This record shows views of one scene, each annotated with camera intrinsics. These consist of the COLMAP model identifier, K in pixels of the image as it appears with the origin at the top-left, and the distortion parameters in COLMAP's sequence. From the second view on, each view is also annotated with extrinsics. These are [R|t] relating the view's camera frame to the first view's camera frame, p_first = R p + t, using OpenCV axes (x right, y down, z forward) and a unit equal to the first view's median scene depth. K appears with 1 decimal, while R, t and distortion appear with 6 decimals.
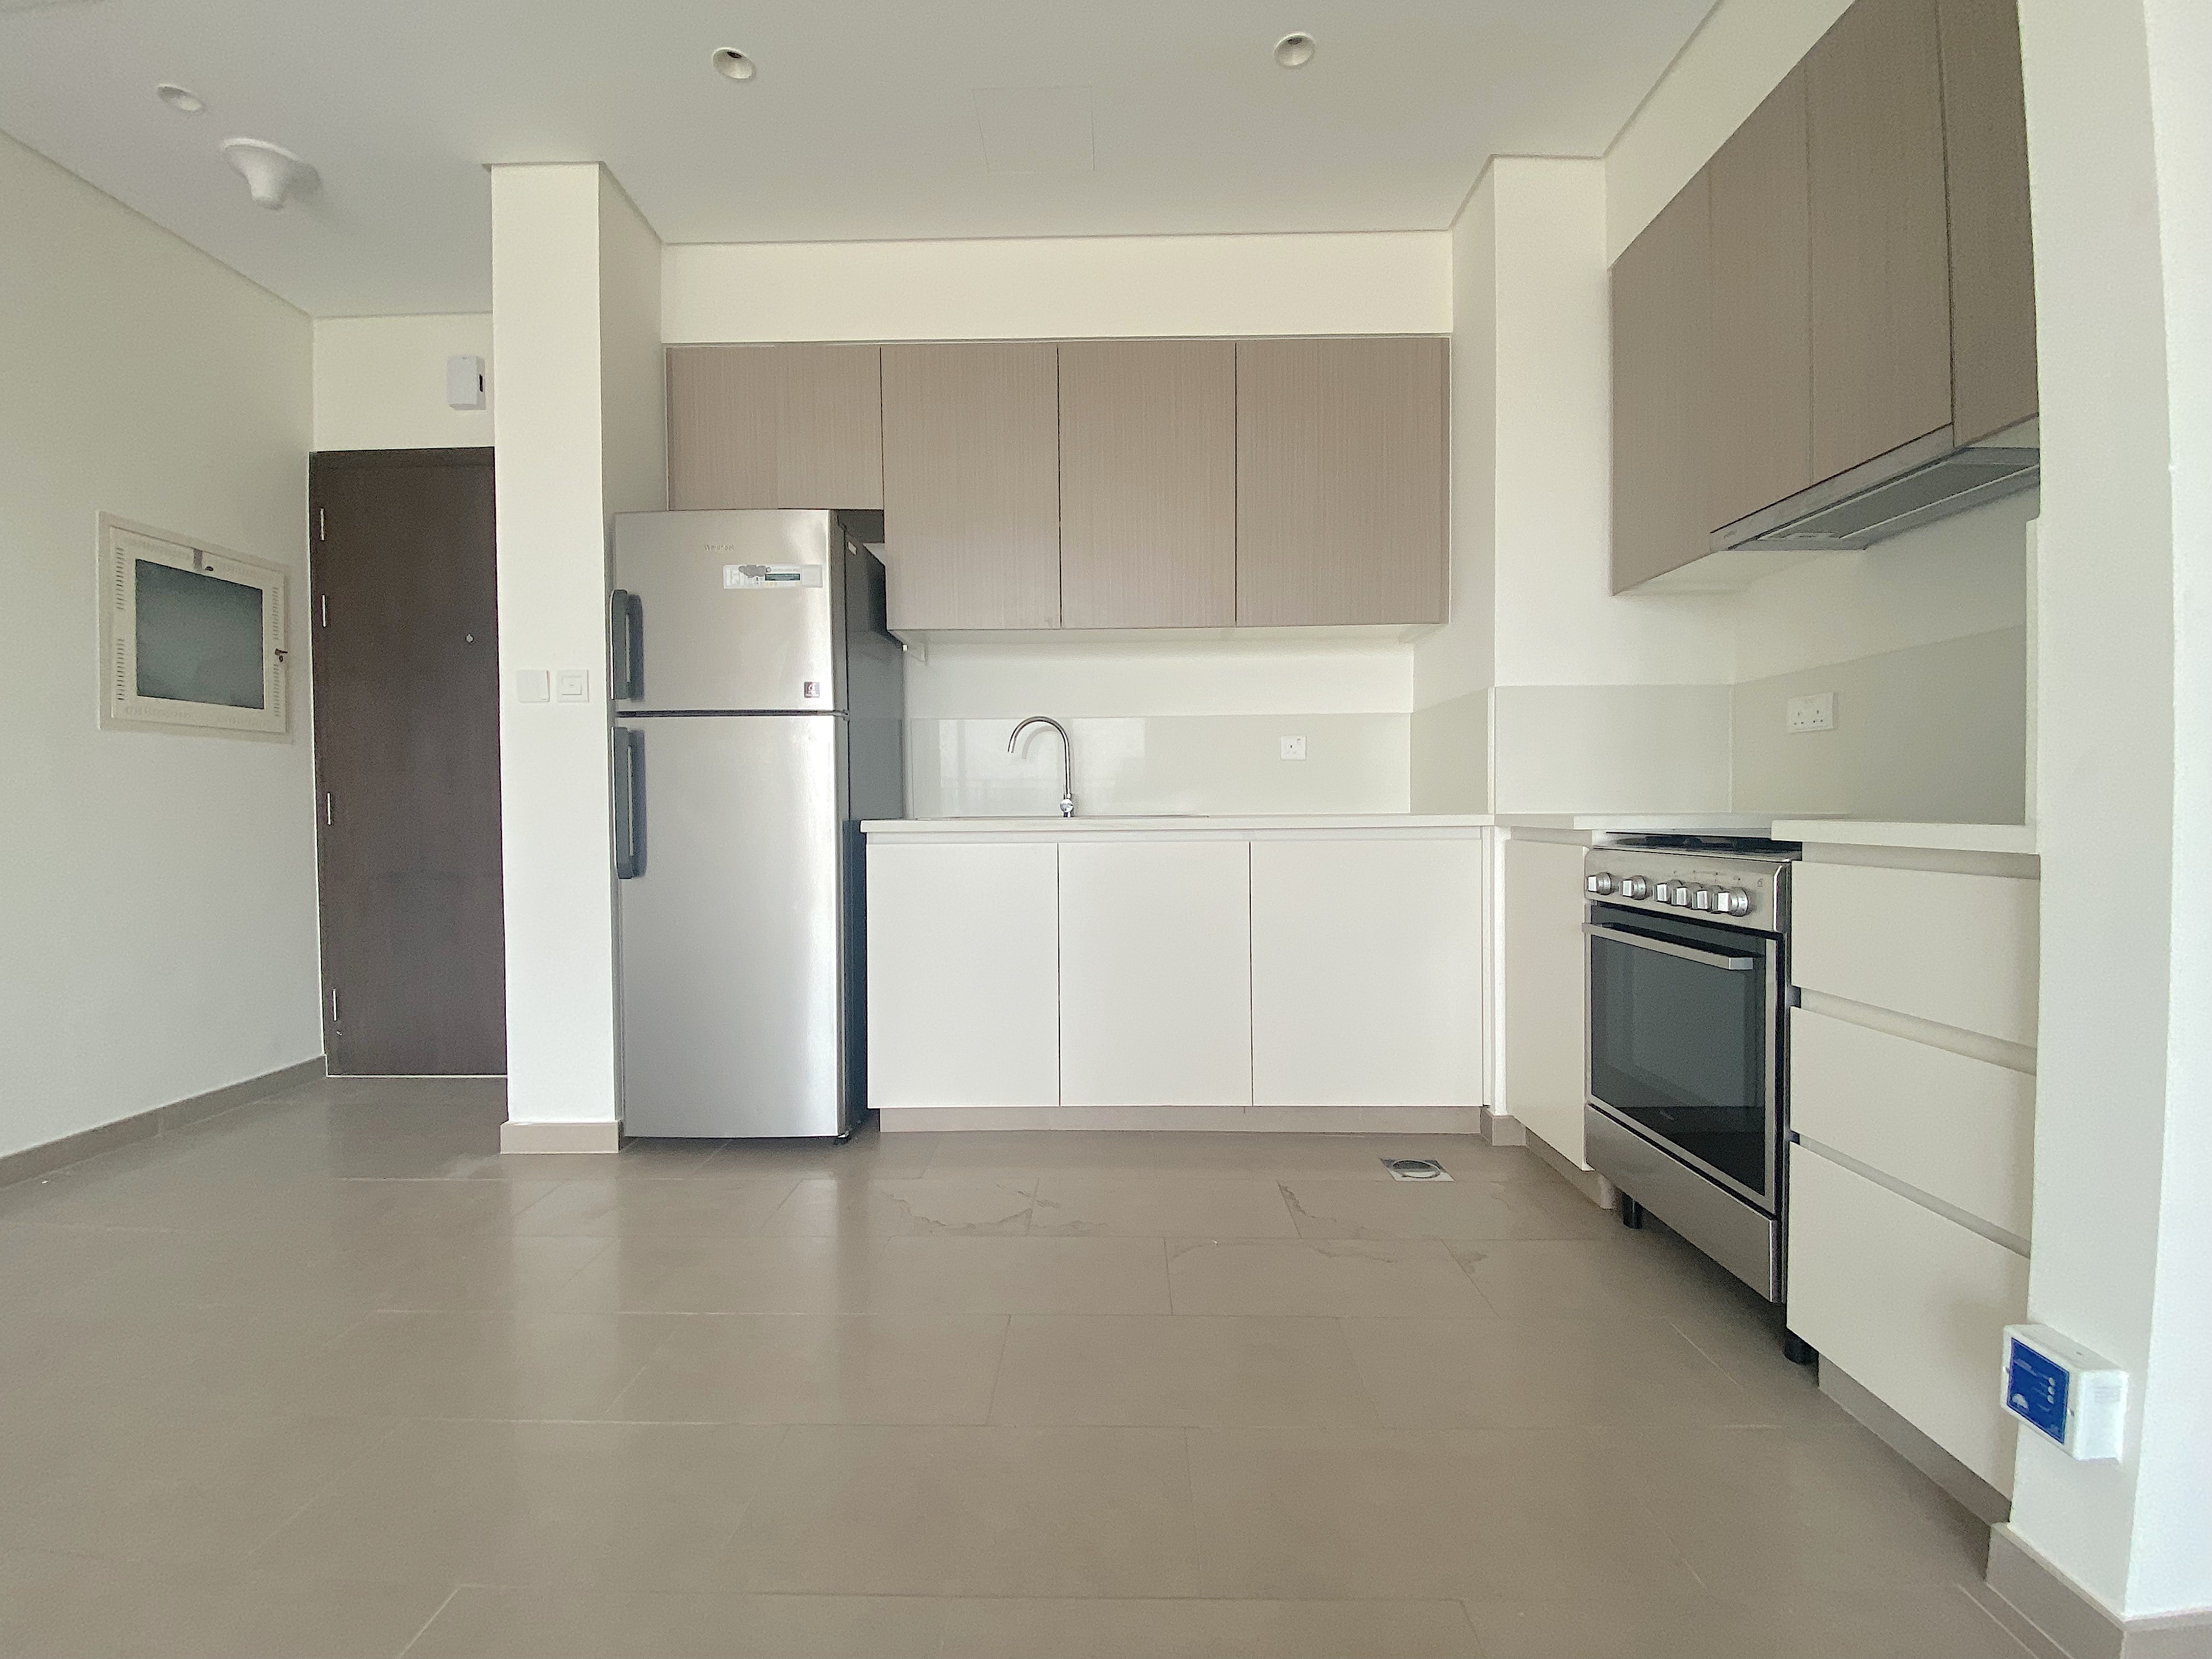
lens RADIAL K [[892.0, 0, 1101.4], [0, 892.0, 826.1], [0, 0, 1]] dist [0.020499, -0.019942]
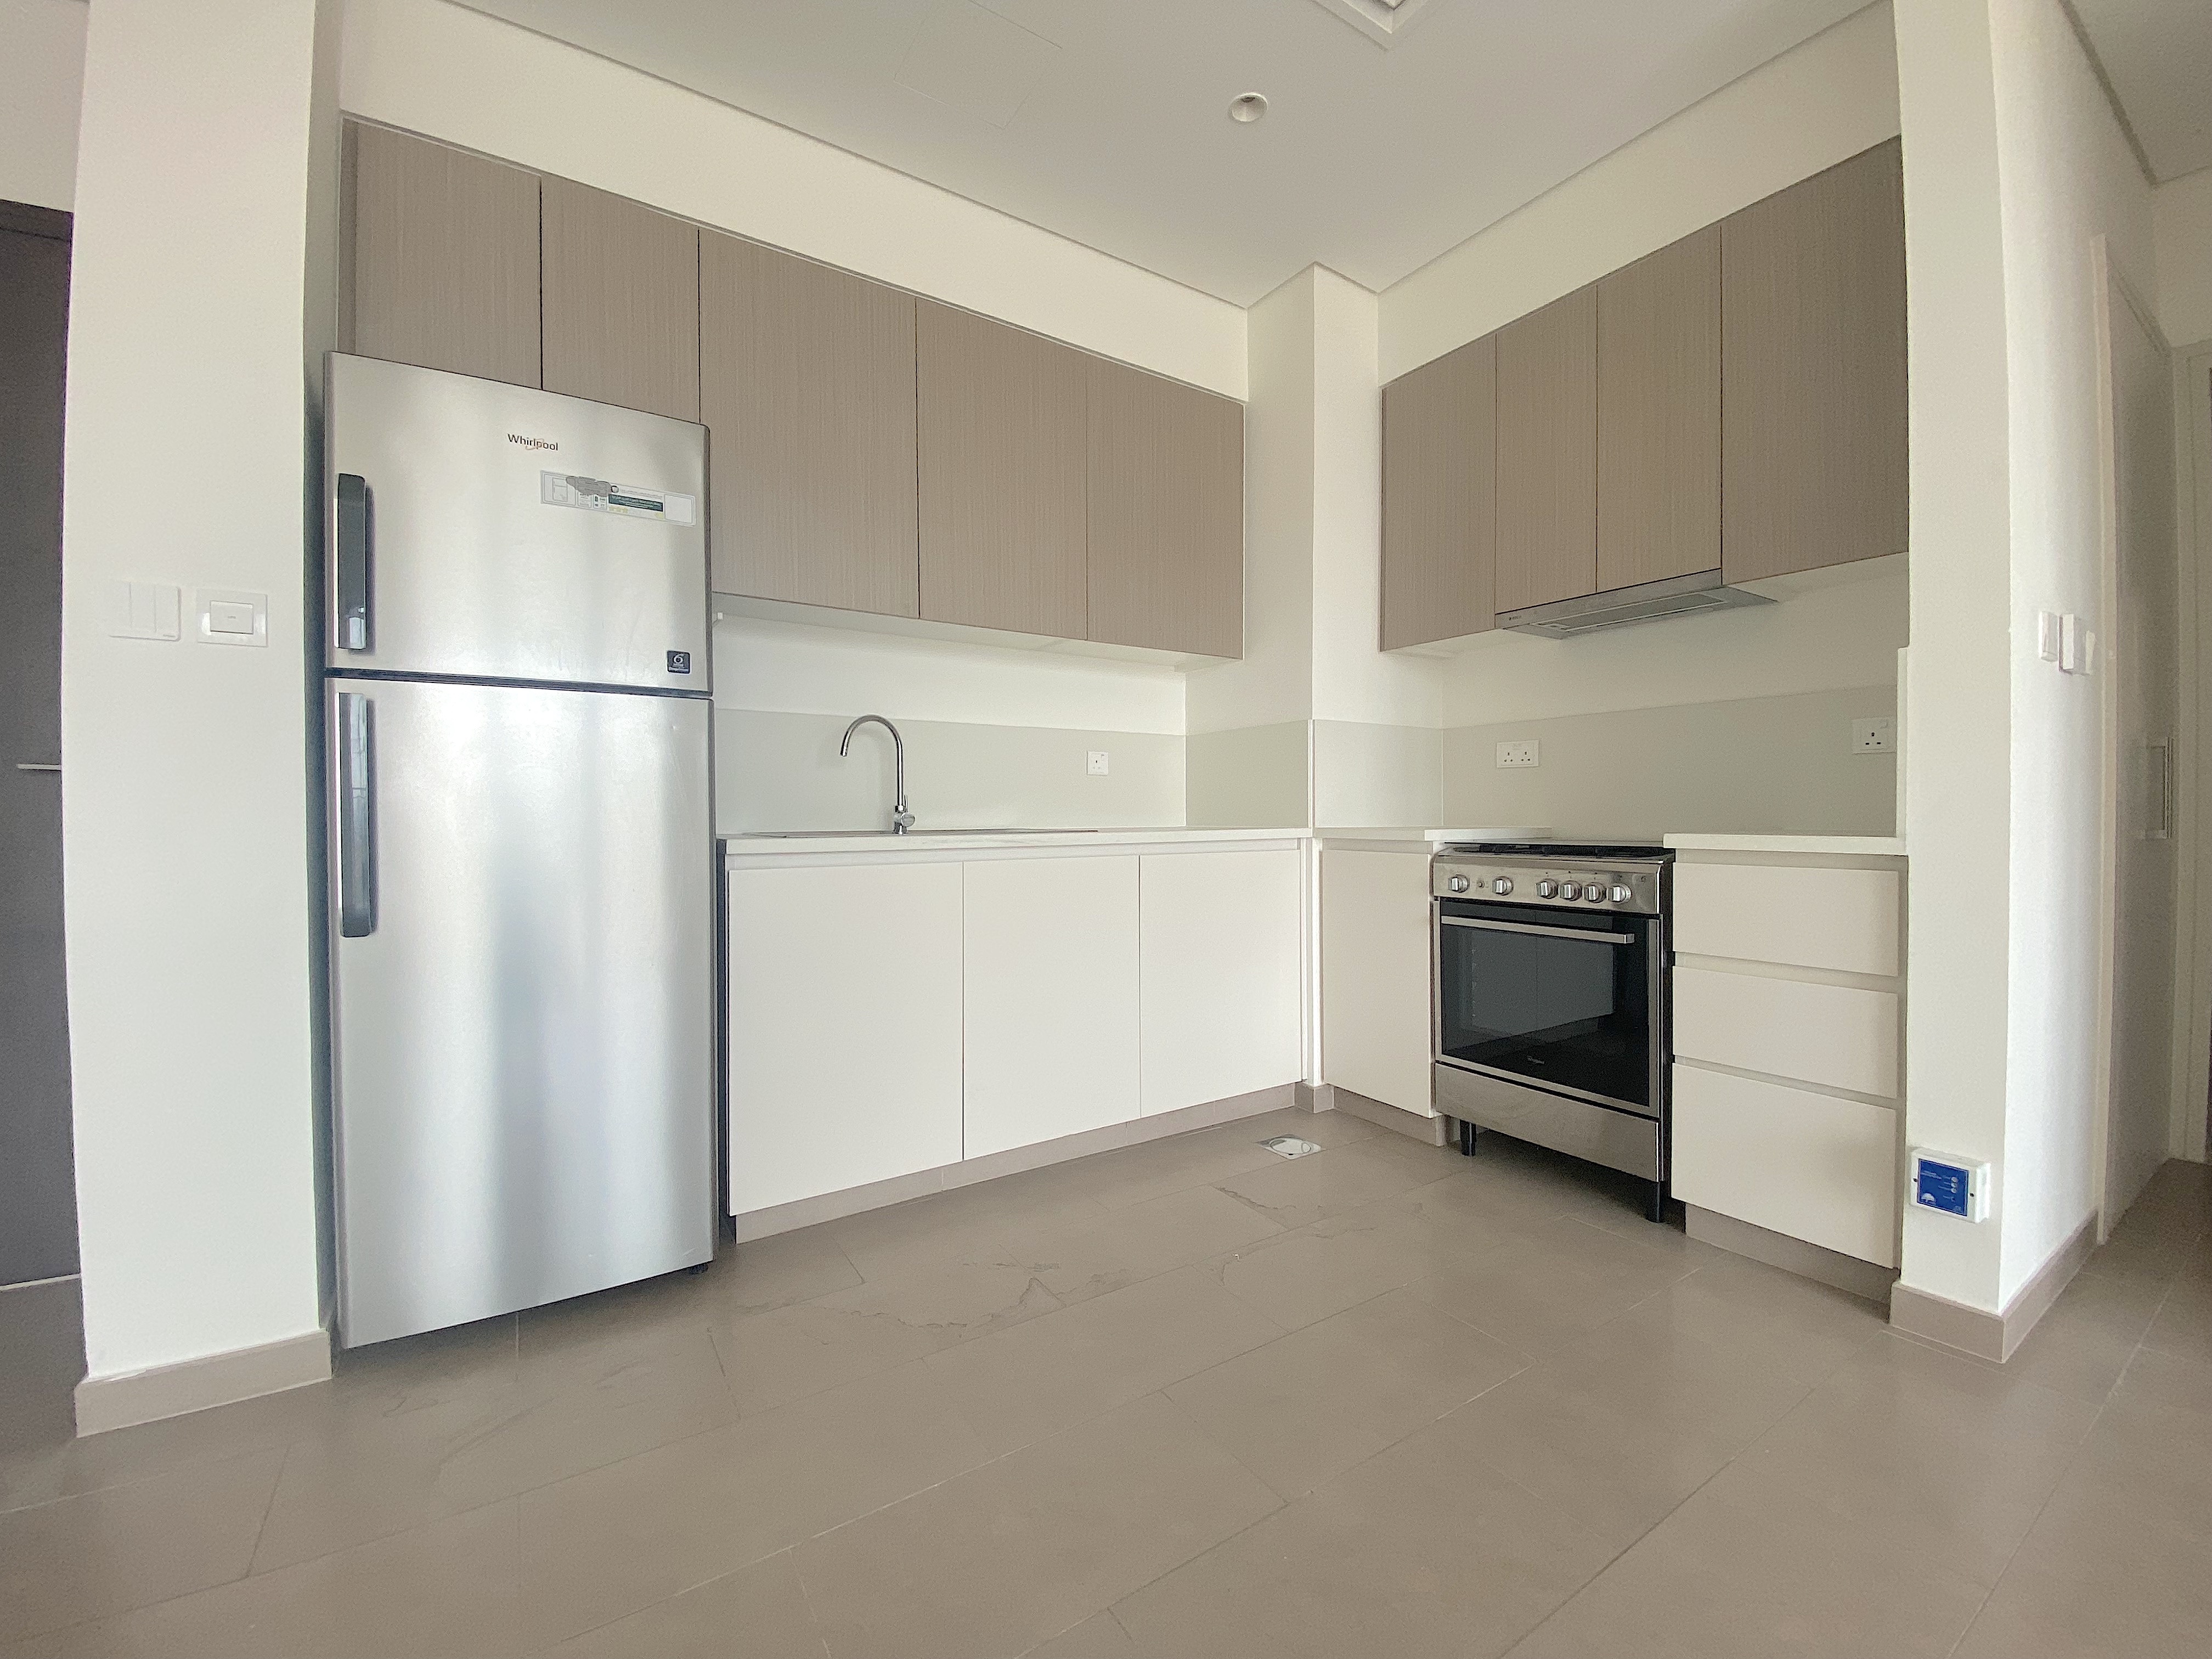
lens RADIAL K [[892.0, 0, 1101.4], [0, 892.0, 826.1], [0, 0, 1]] dist [0.020499, -0.019942]
pose [[0.831619, -0.002932, 0.555339, -0.452945], [0.009065, 0.999925, -0.008296, -0.008812], [-0.555272, 0.011933, 0.831583, 0.195769]]
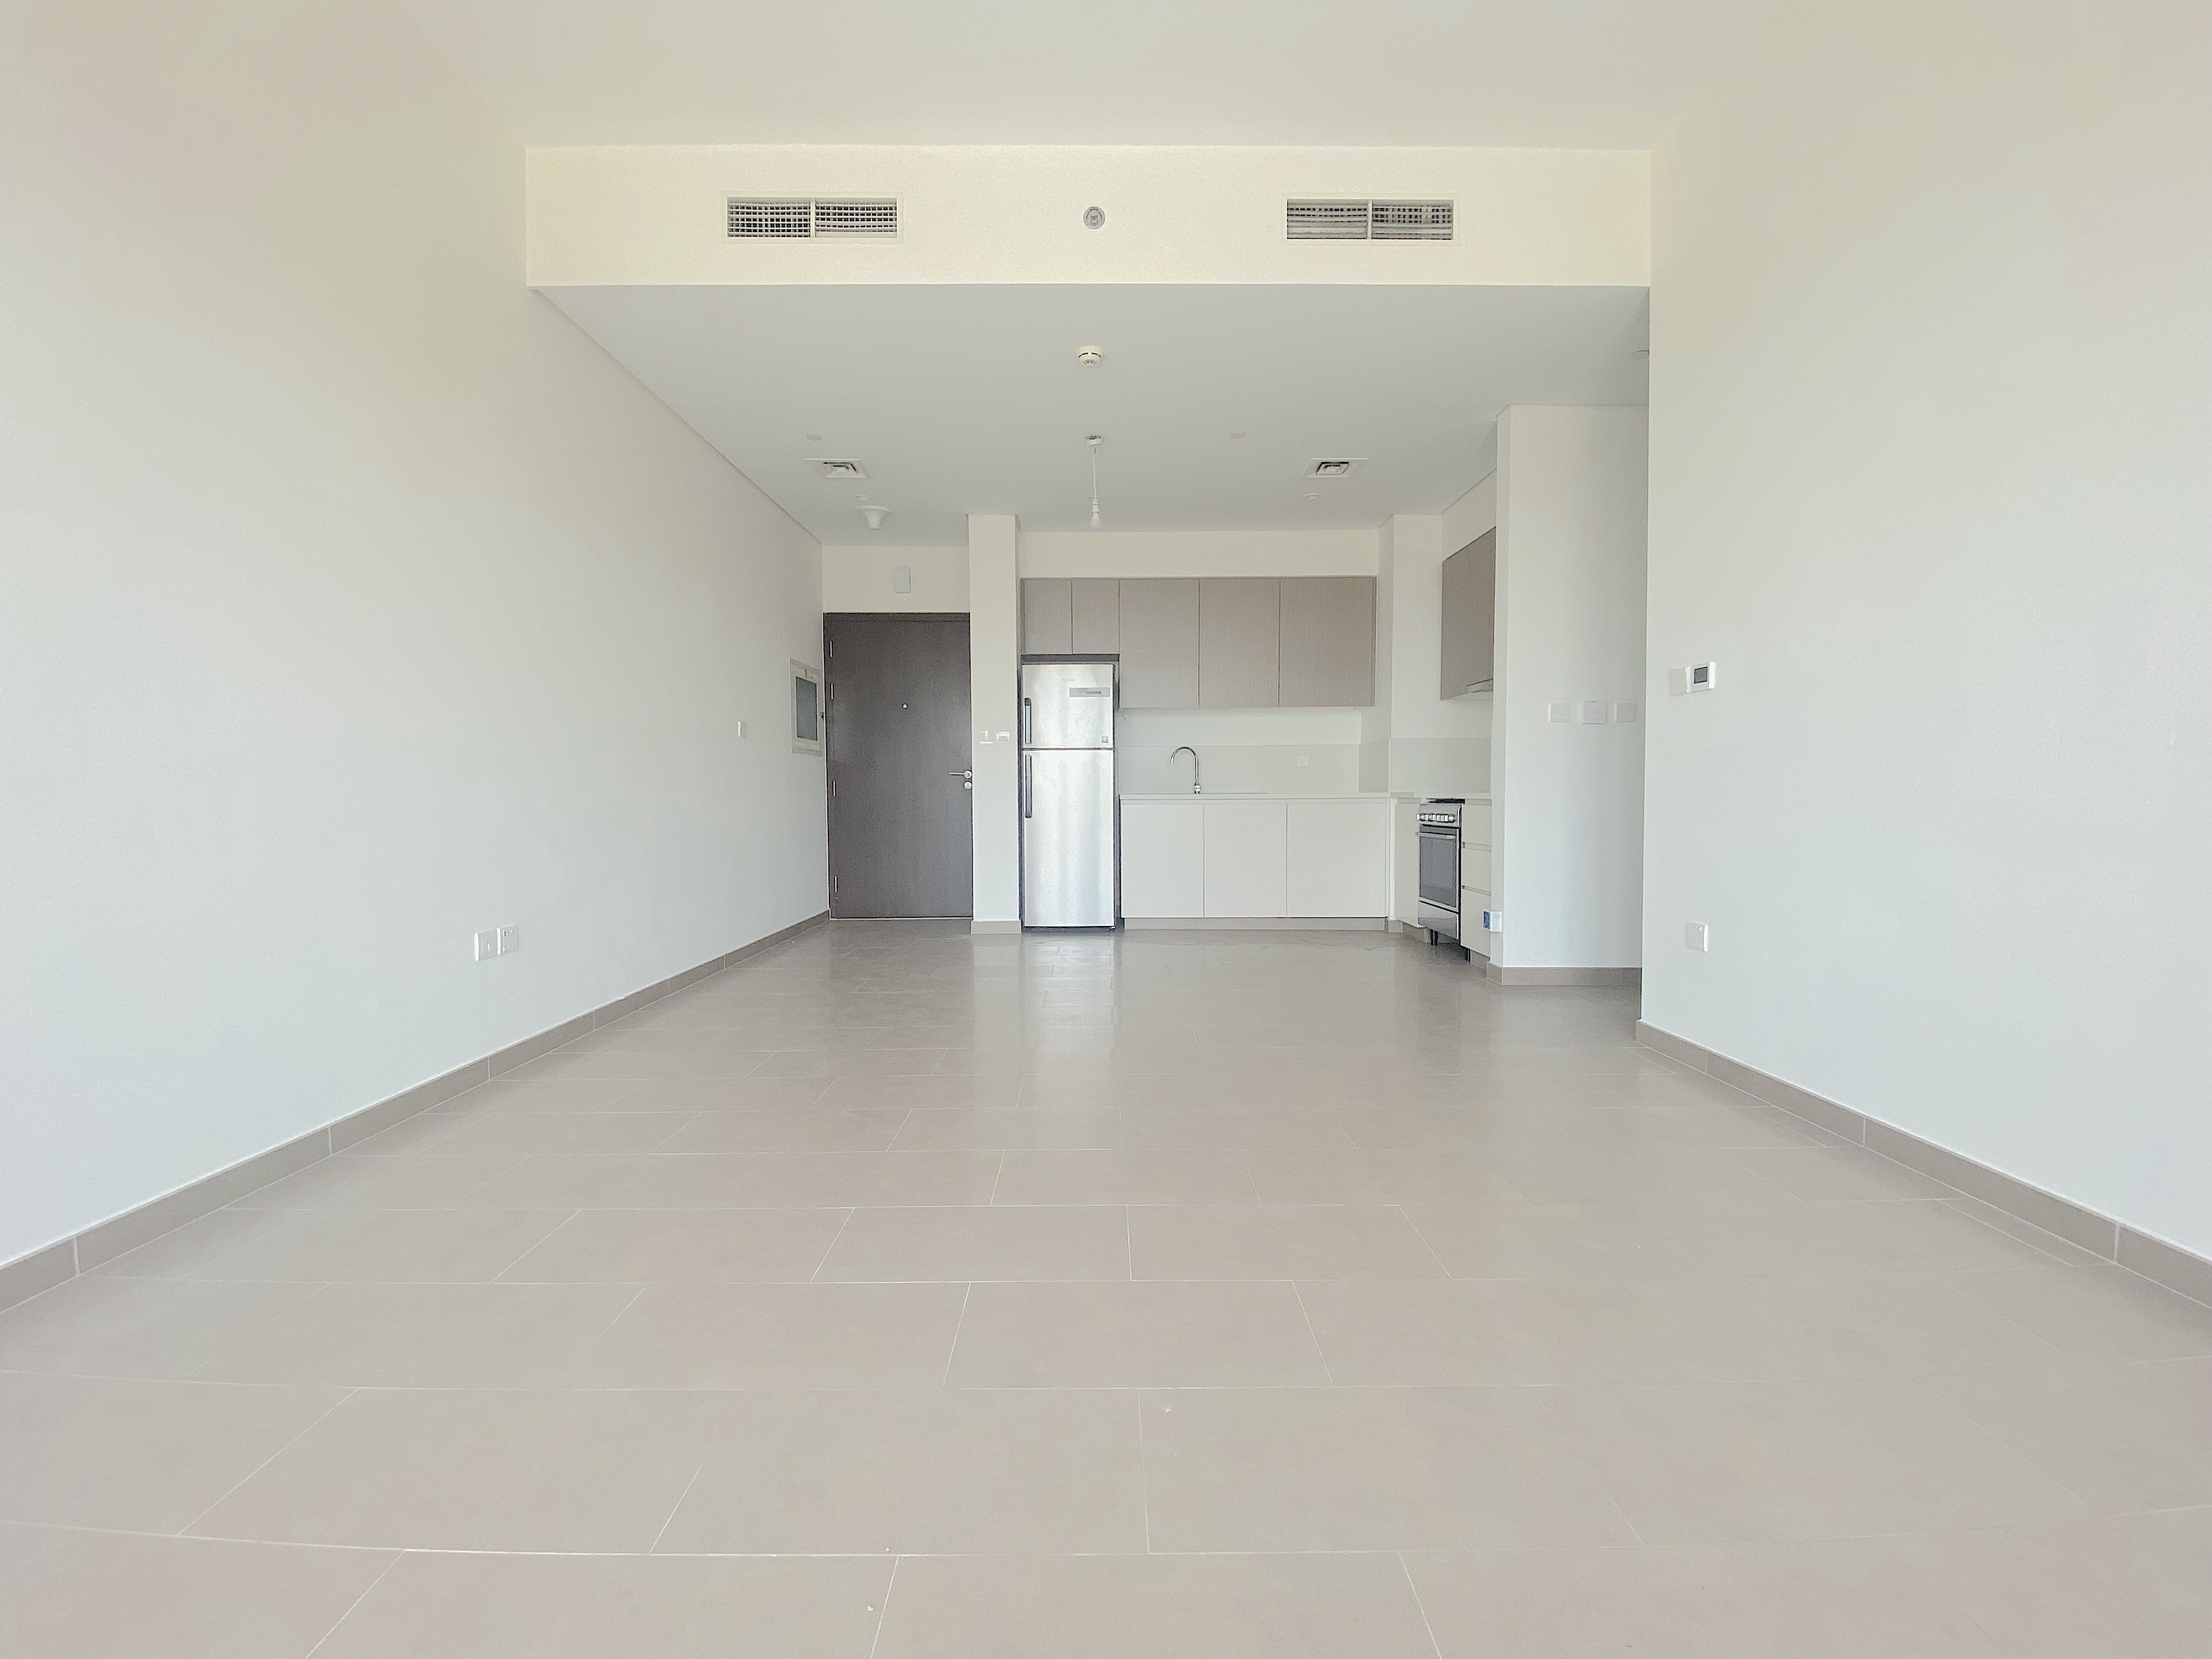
lens RADIAL K [[903.4, 0, 1106.6], [0, 903.4, 812.7], [0, 0, 1]] dist [0.127057, -0.000051]
pose [[0.999642, 0.003716, 0.026507, -0.389051], [-0.003772, 0.999991, 0.002082, 0.040162], [-0.026499, -0.002181, 0.999646, -1.450671]]
